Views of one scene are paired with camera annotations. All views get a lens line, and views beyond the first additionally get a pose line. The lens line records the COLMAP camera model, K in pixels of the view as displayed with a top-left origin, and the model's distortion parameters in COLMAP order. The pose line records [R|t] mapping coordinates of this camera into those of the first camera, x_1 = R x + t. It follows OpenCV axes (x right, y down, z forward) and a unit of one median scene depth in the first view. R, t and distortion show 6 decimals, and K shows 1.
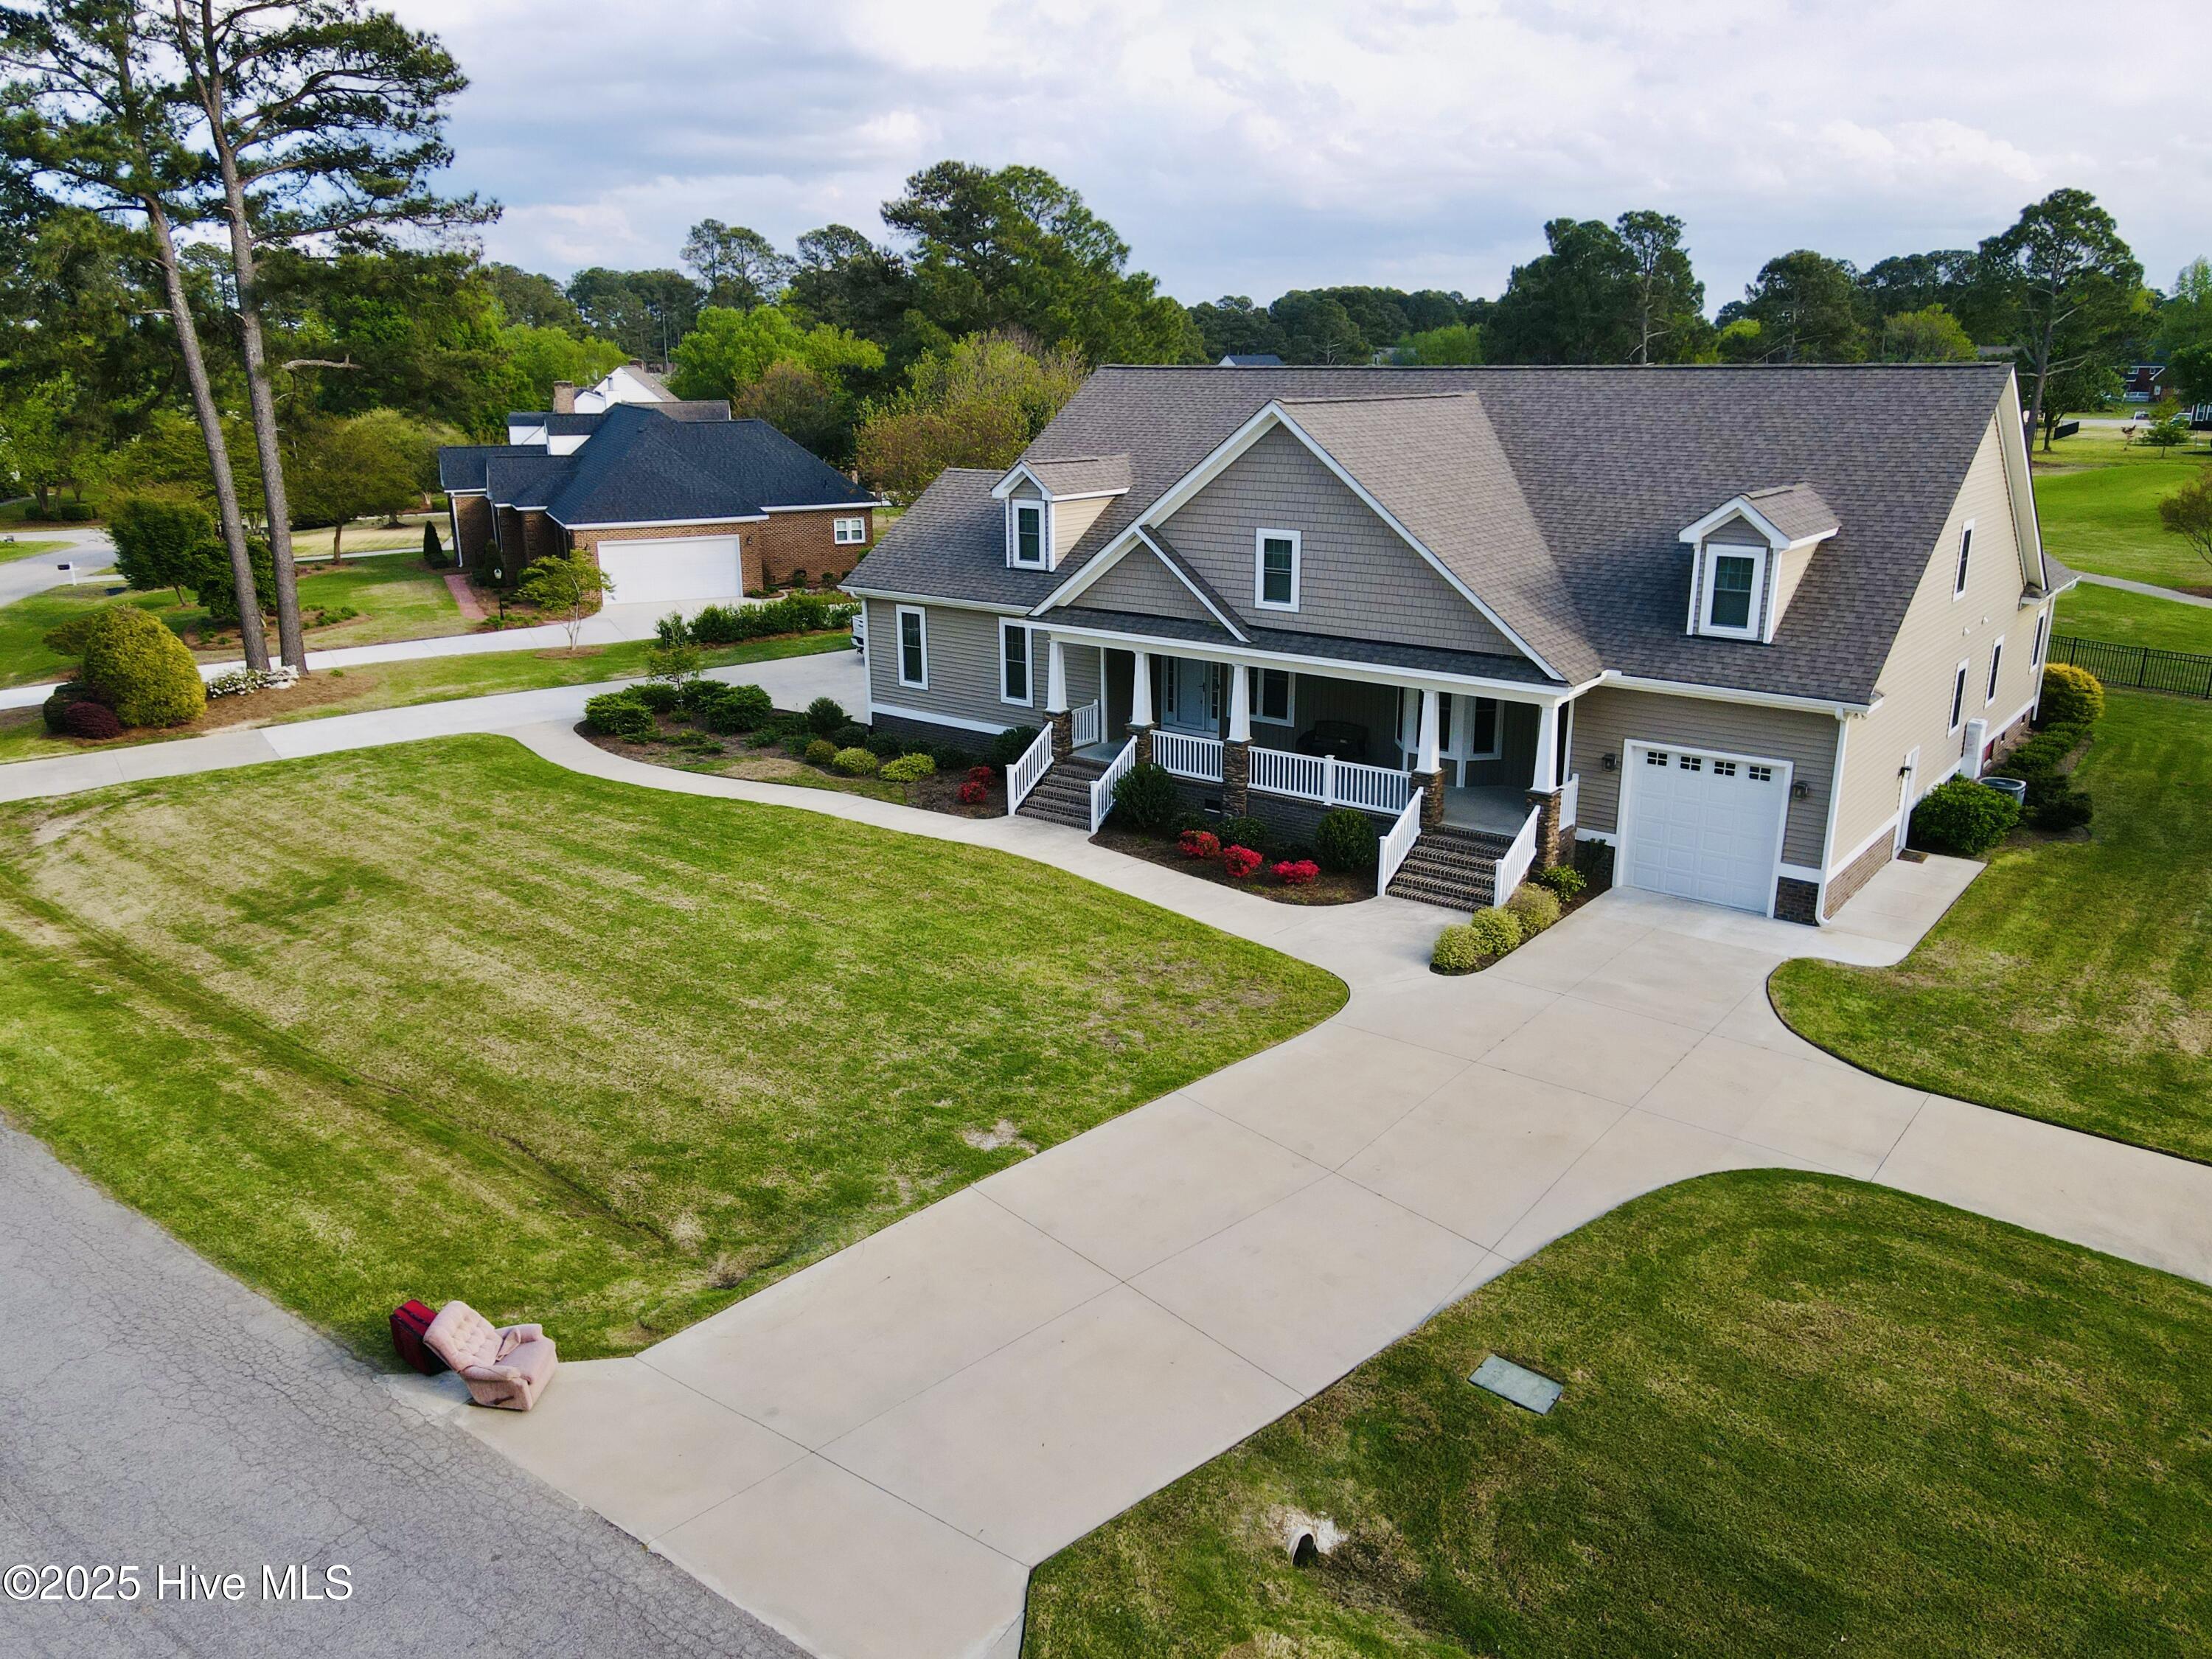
lens RADIAL K [[1619.2, 0, 1105.6], [0, 1619.2, 833.7], [0, 0, 1]] dist [-0.003818, 0.034763]
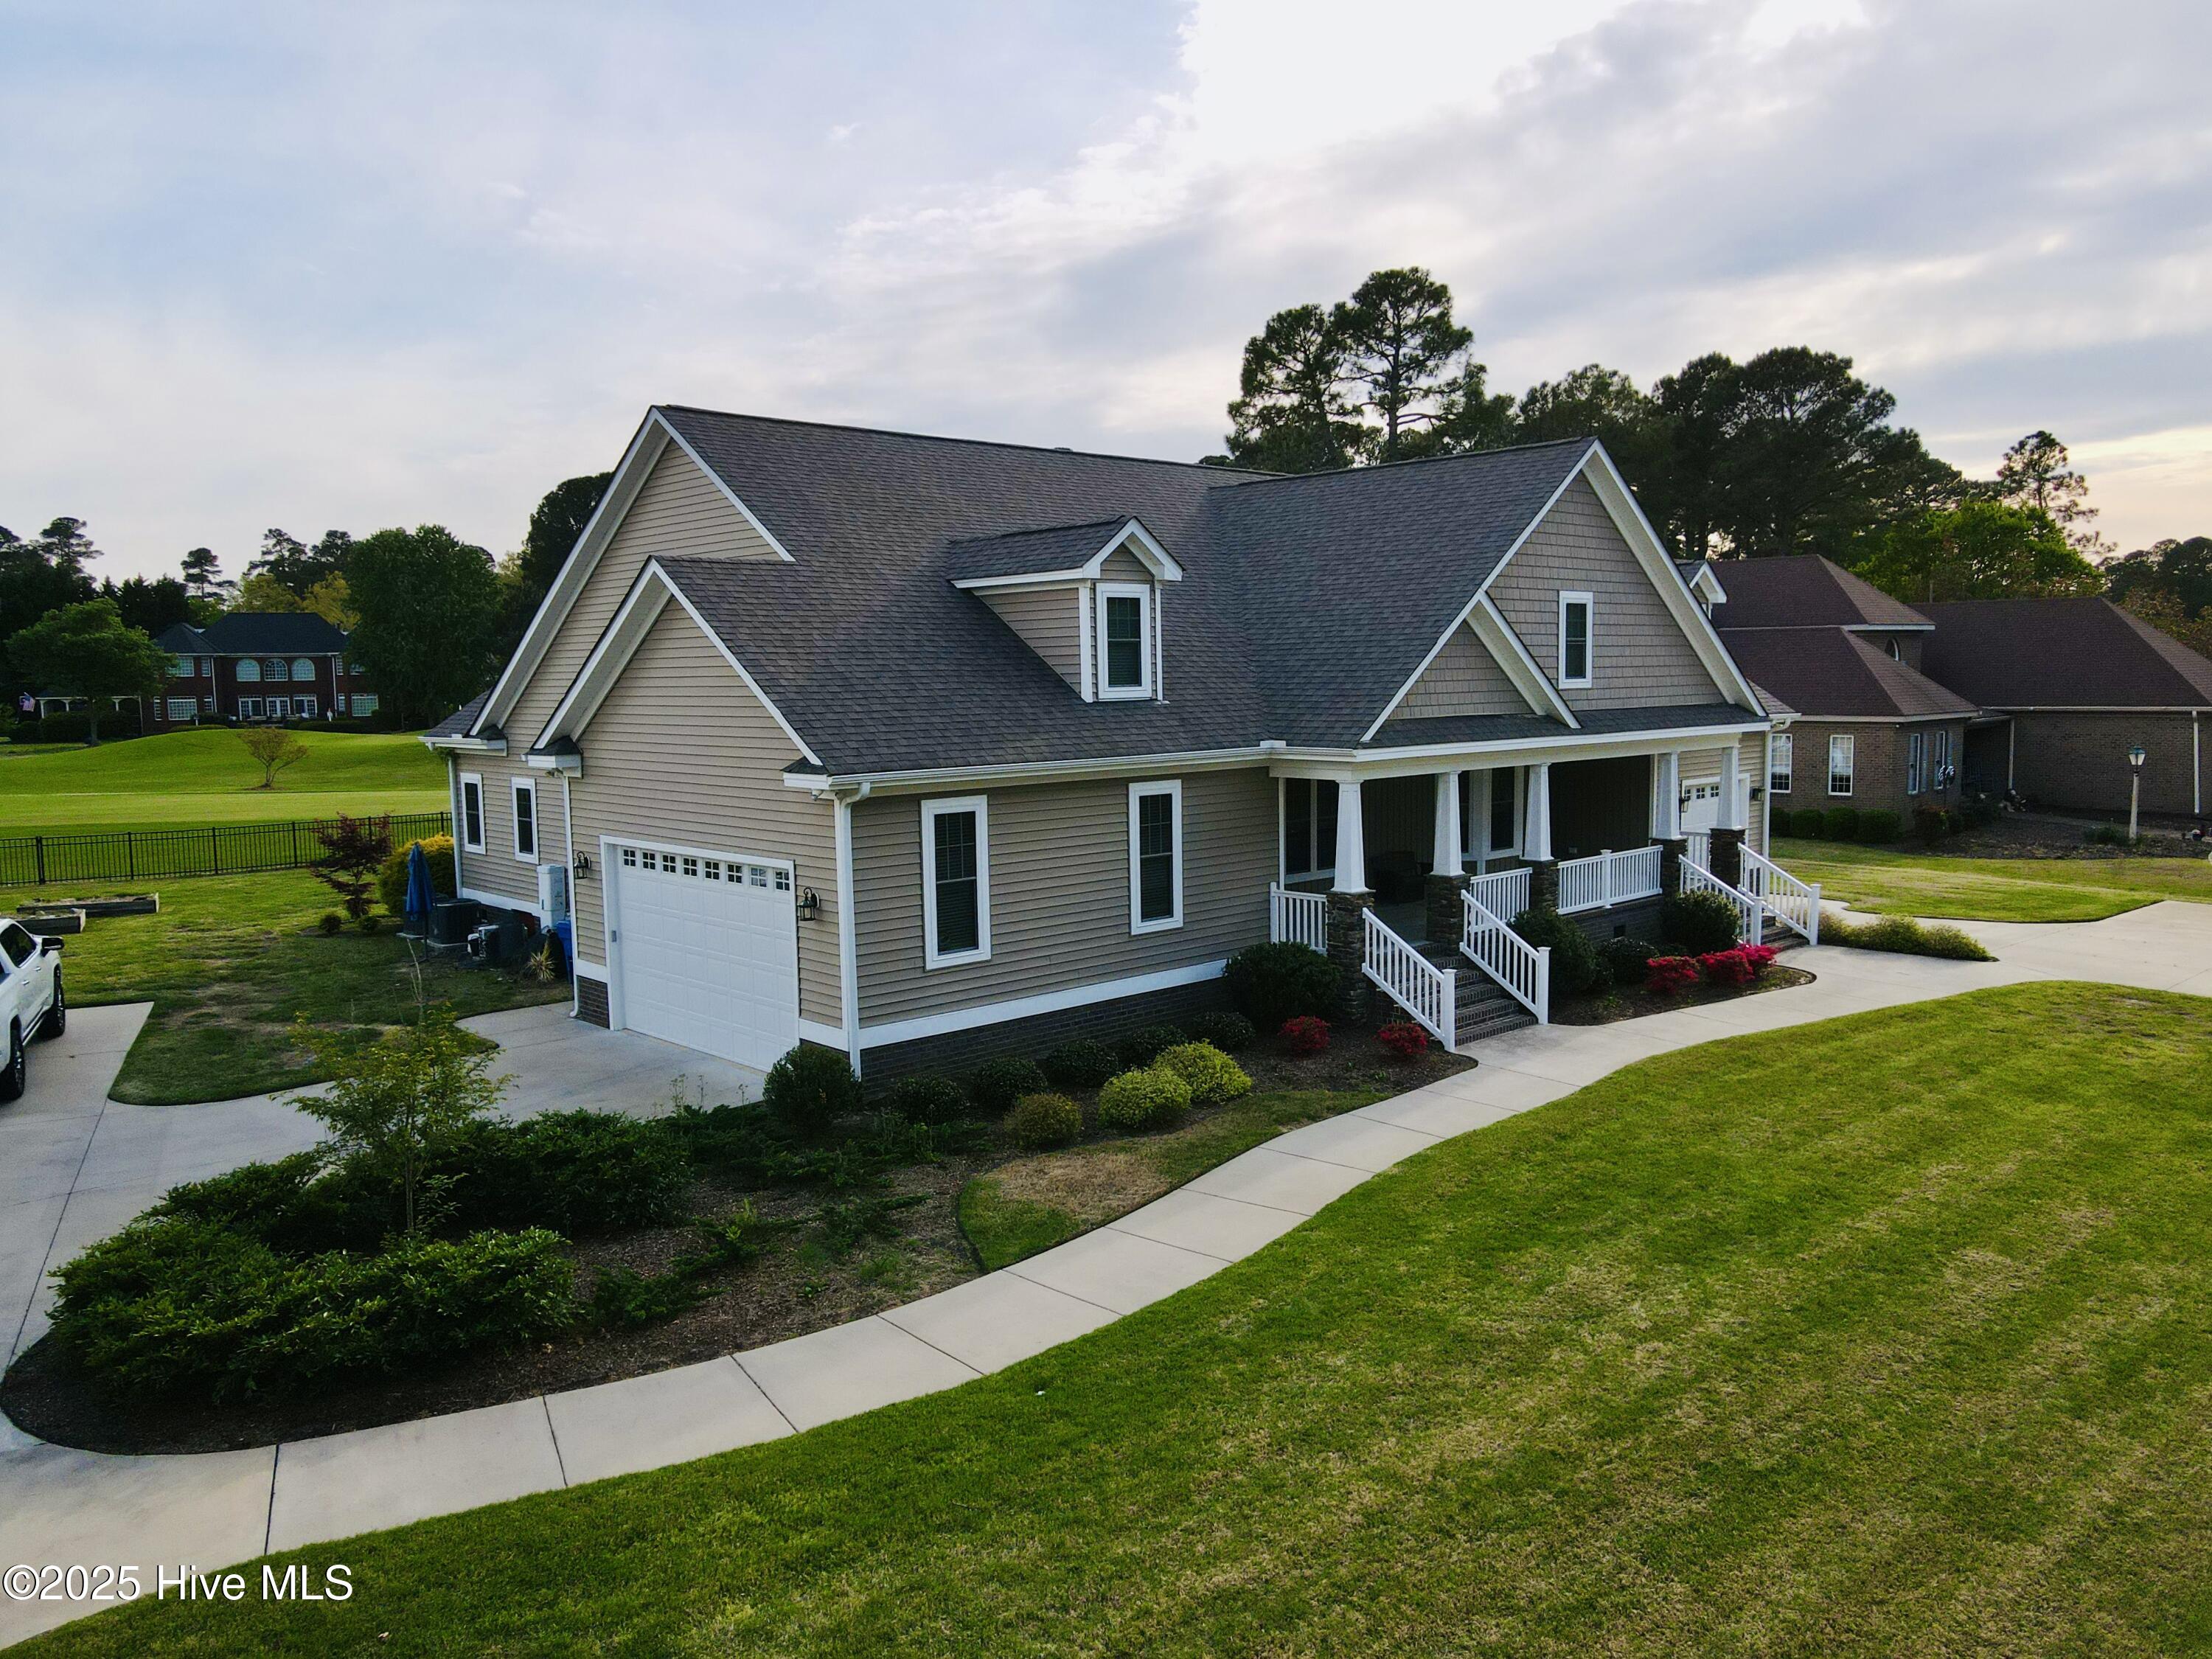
lens RADIAL K [[1619.2, 0, 1096.3], [0, 1619.2, 836.4], [0, 0, 1]] dist [-0.003818, 0.034763]
pose [[0.151925, -0.095920, 0.983727, -0.778551], [0.293955, 0.954629, 0.047685, -0.182351], [-0.943668, 0.281927, 0.173228, 1.140225]]
